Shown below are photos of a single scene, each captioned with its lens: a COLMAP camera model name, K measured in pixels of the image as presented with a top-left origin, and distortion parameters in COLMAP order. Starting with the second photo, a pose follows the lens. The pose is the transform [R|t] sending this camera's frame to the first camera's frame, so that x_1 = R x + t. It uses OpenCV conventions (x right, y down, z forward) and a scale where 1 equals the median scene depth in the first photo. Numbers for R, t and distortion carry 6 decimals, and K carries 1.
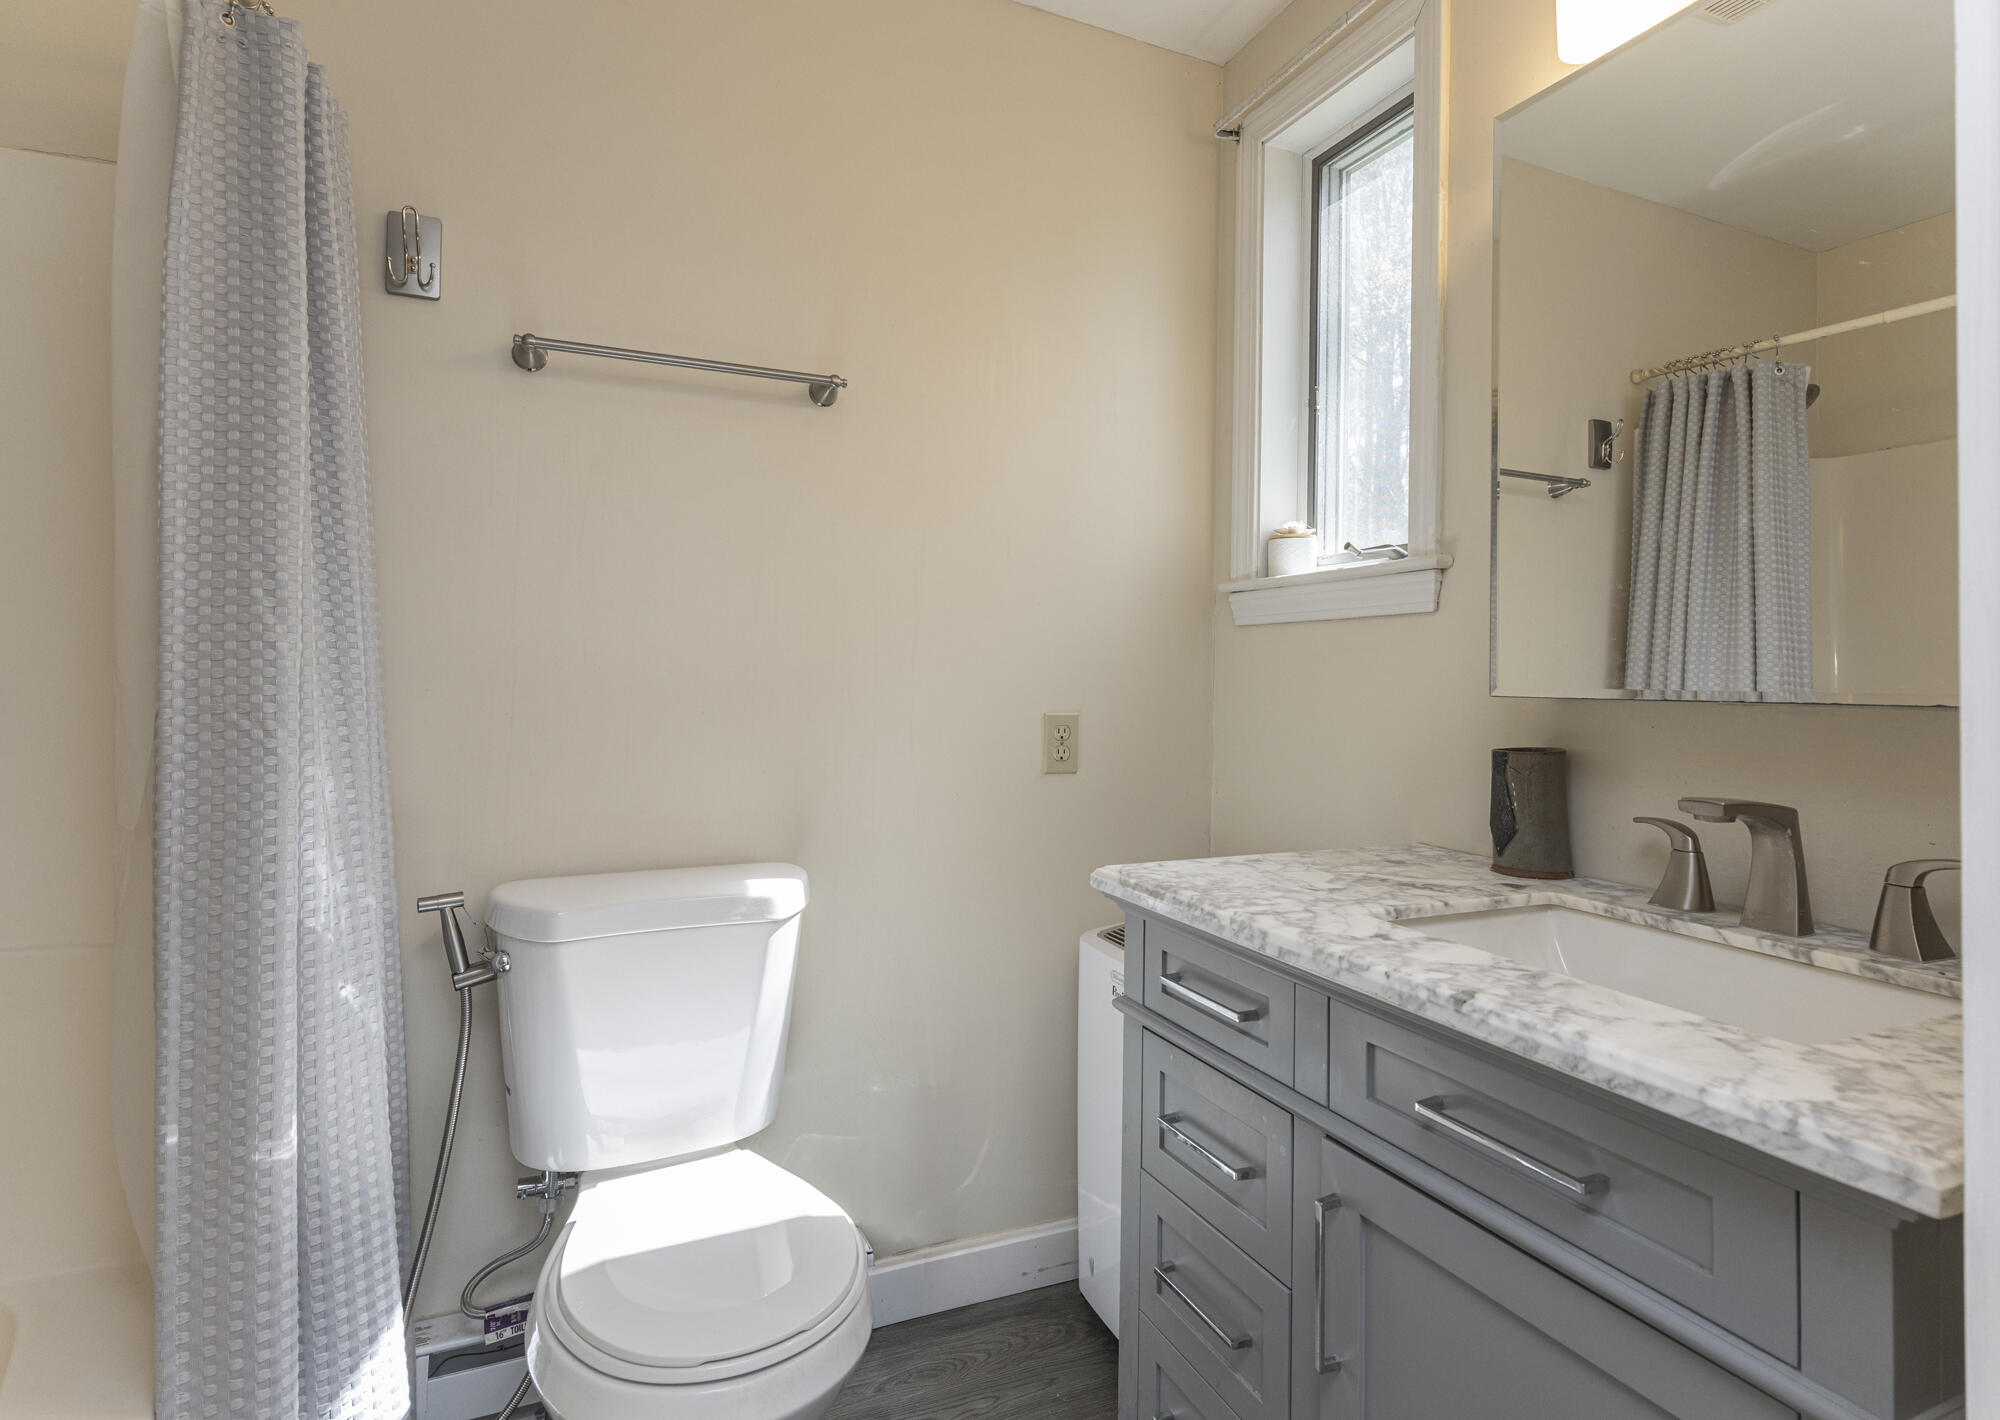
lens RADIAL K [[1014.9, 0, 997.8], [0, 1014.9, 703.1], [0, 0, 1]] dist [0.006953, 0.000568]
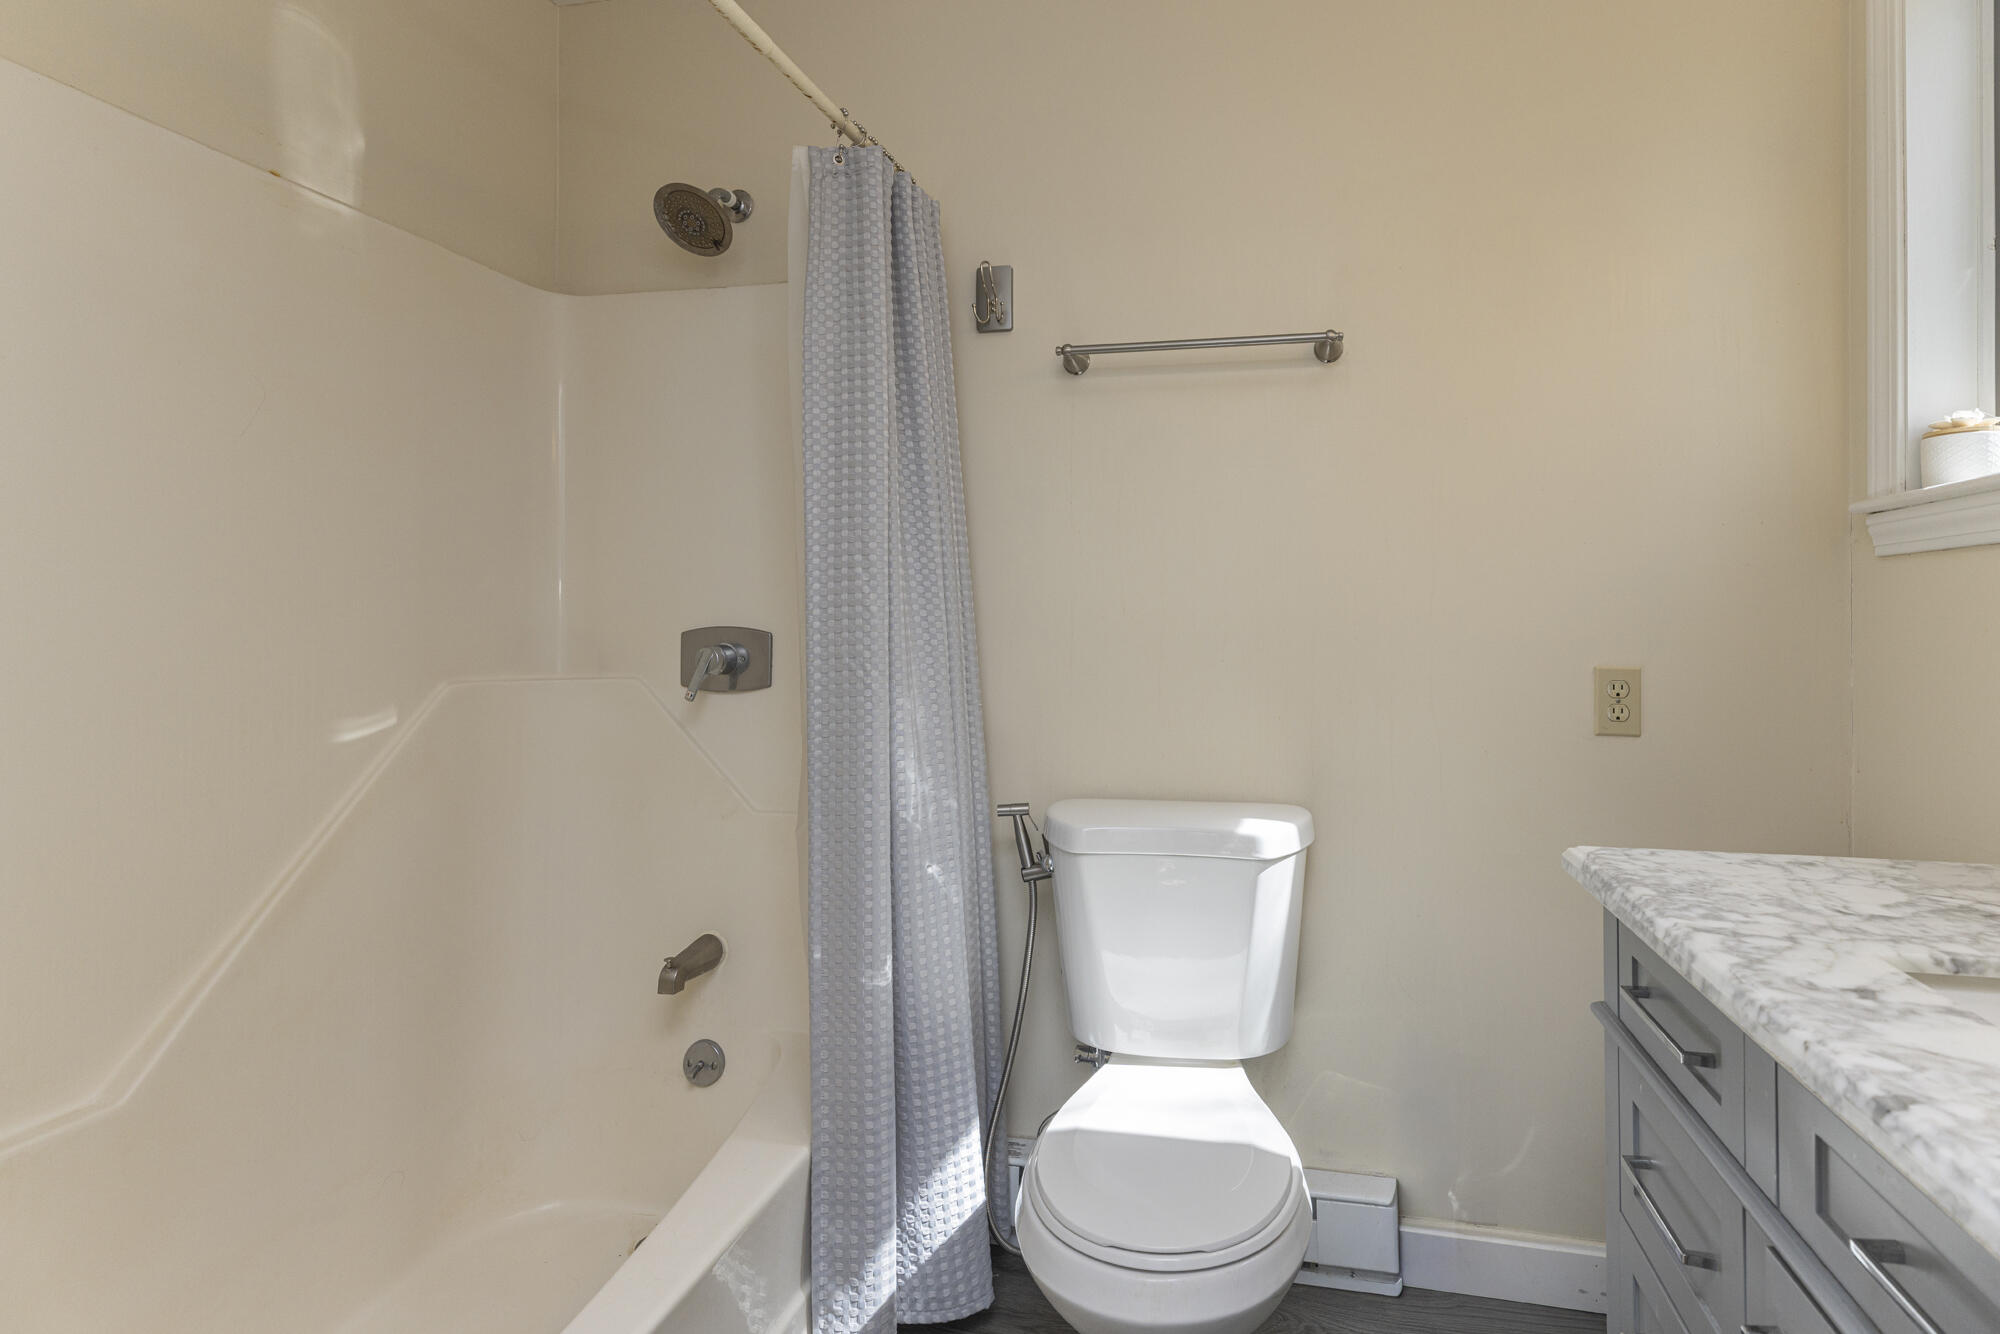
lens RADIAL K [[926.9, 0, 1000.0], [0, 926.9, 655.2], [0, 0, 1]] dist [0.010651, -0.001795]
pose [[0.827365, 0.008400, -0.561602, 0.102866], [-0.006477, 0.999964, 0.005415, -0.001532], [0.561627, -0.000842, 0.827390, 0.053587]]
